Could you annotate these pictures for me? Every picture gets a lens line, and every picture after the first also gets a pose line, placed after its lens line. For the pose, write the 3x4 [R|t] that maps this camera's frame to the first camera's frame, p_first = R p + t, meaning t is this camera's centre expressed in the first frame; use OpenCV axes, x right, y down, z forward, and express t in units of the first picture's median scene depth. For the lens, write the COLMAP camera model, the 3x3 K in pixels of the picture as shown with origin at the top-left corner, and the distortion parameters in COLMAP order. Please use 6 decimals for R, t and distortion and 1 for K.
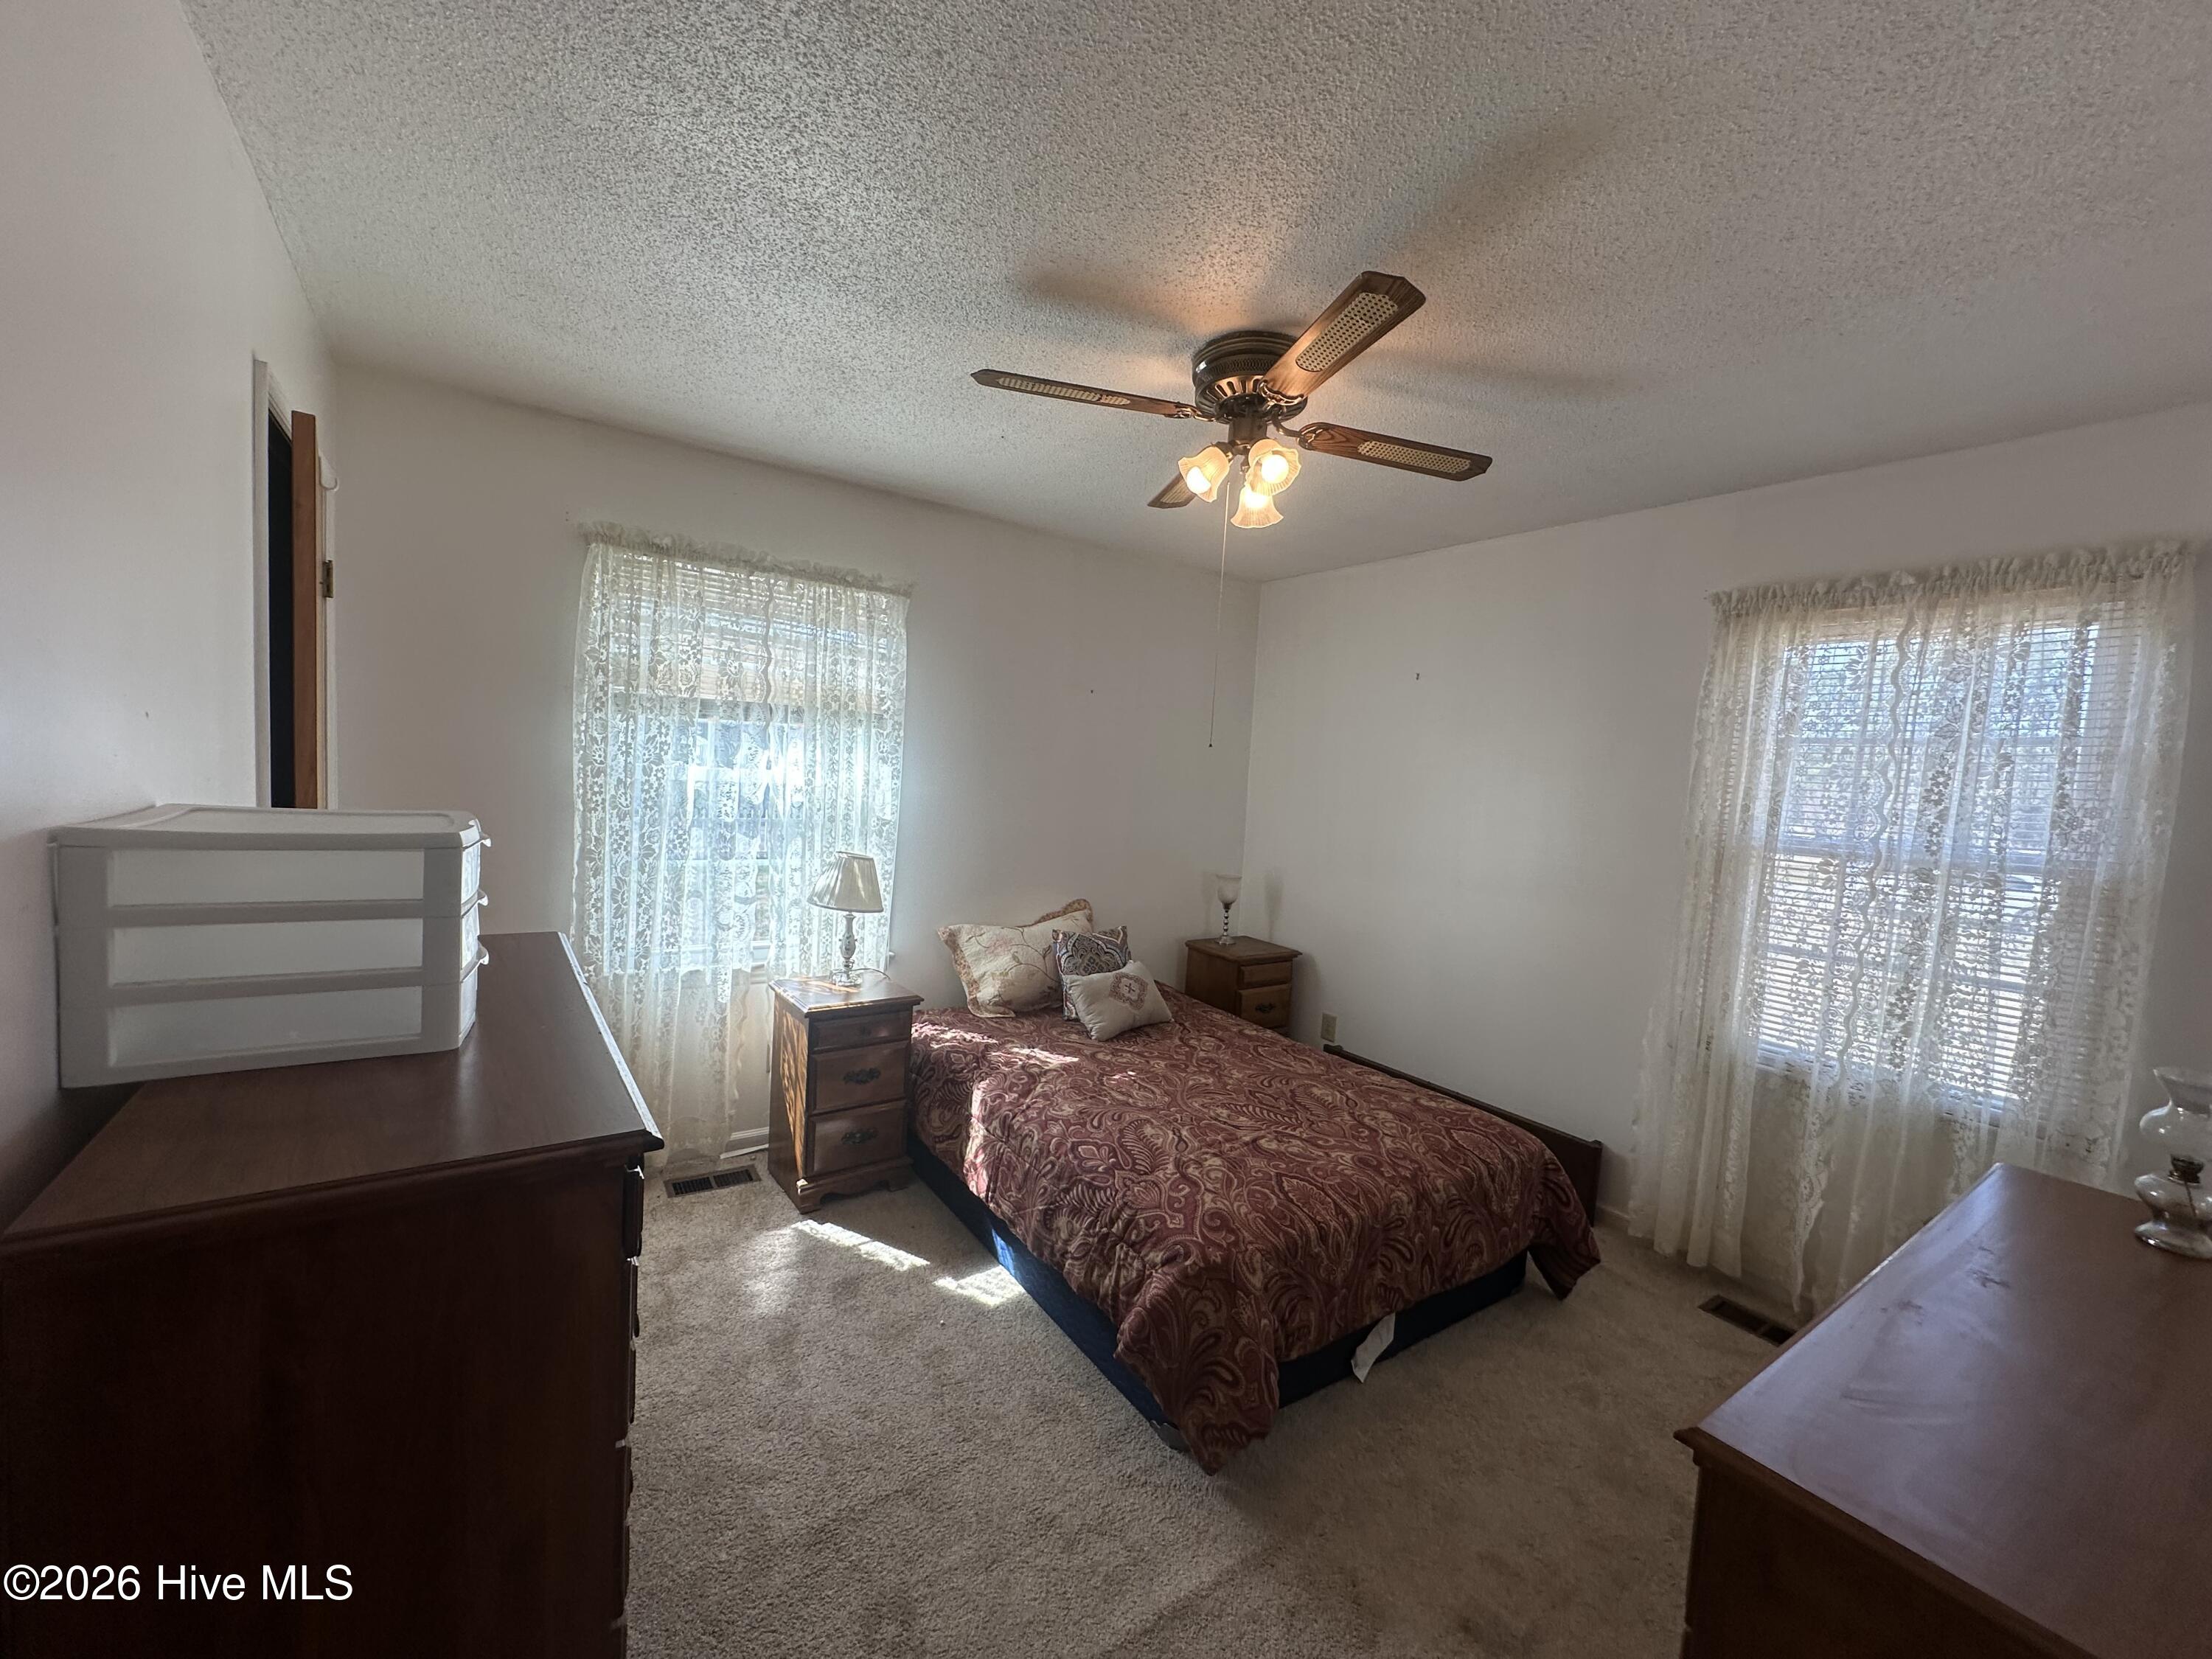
lens RADIAL K [[883.6, 0, 1101.5], [0, 883.6, 834.4], [0, 0, 1]] dist [-0.004358, 0.002164]
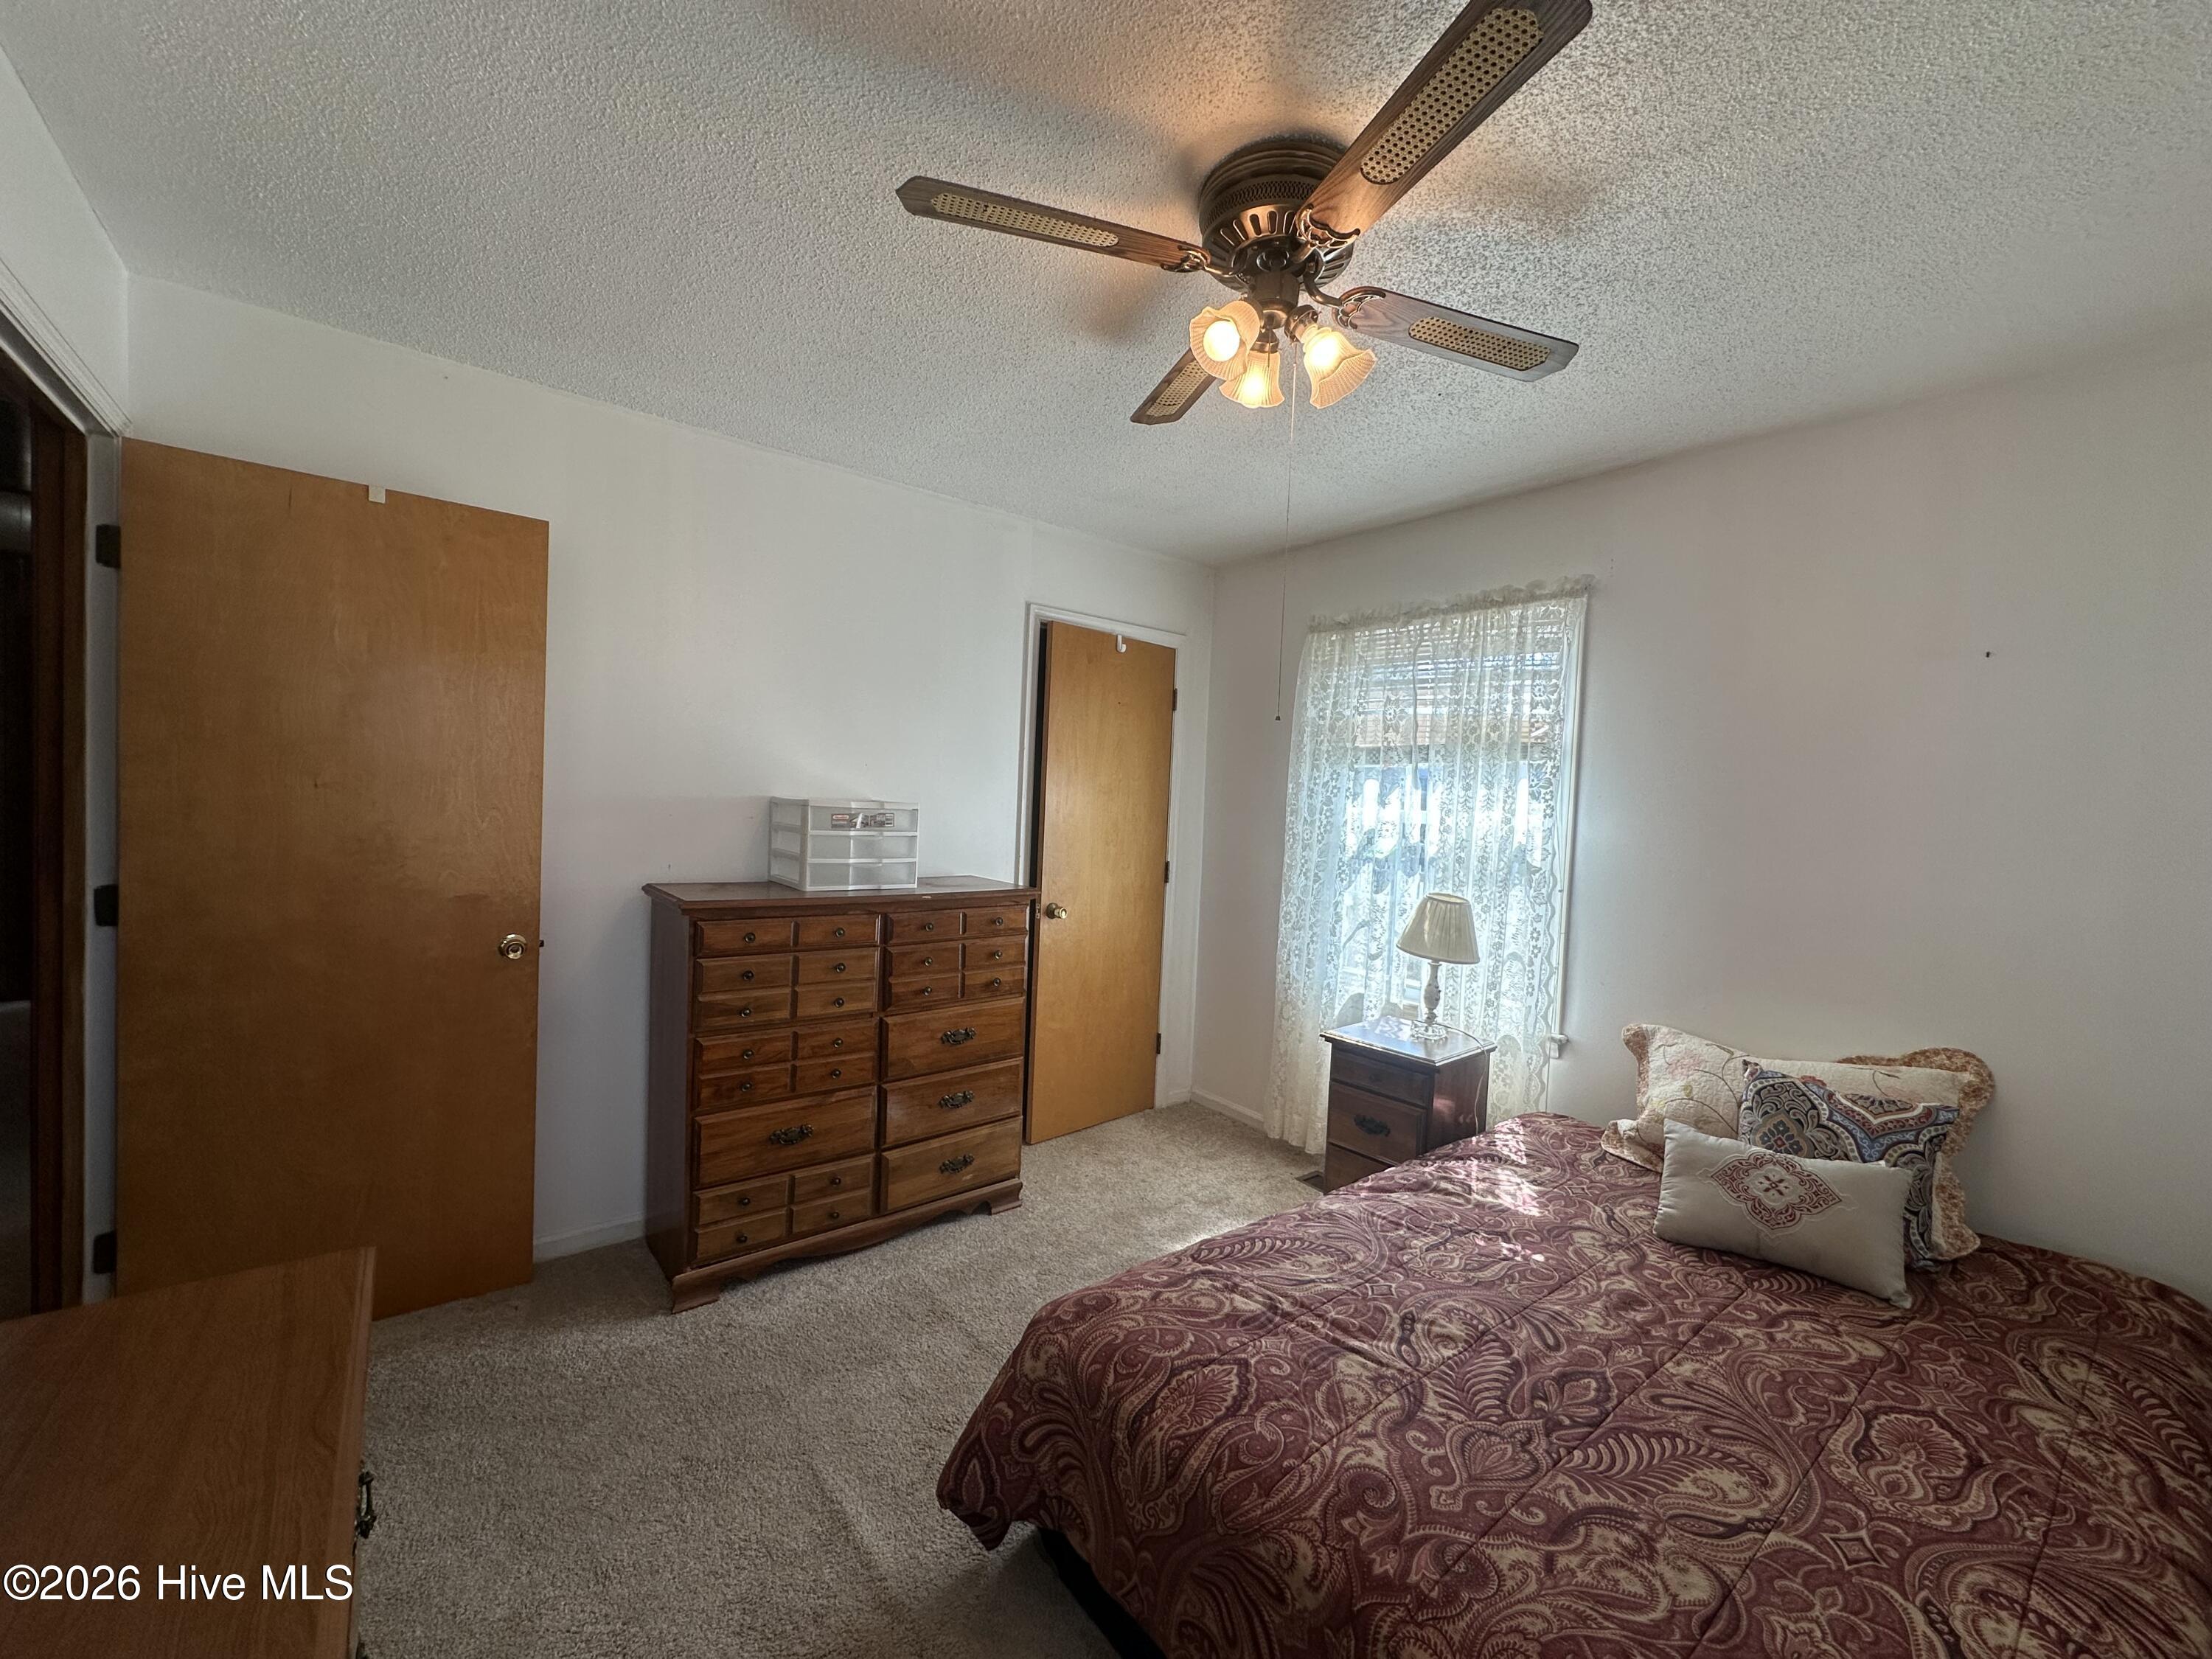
lens RADIAL K [[883.6, 0, 1105.2], [0, 883.6, 828.3], [0, 0, 1]] dist [-0.004358, 0.002164]
pose [[0.066162, -0.024877, -0.997499, 0.617707], [-0.111991, 0.993187, -0.032198, 0.021770], [0.991504, 0.113841, 0.062925, 0.594776]]
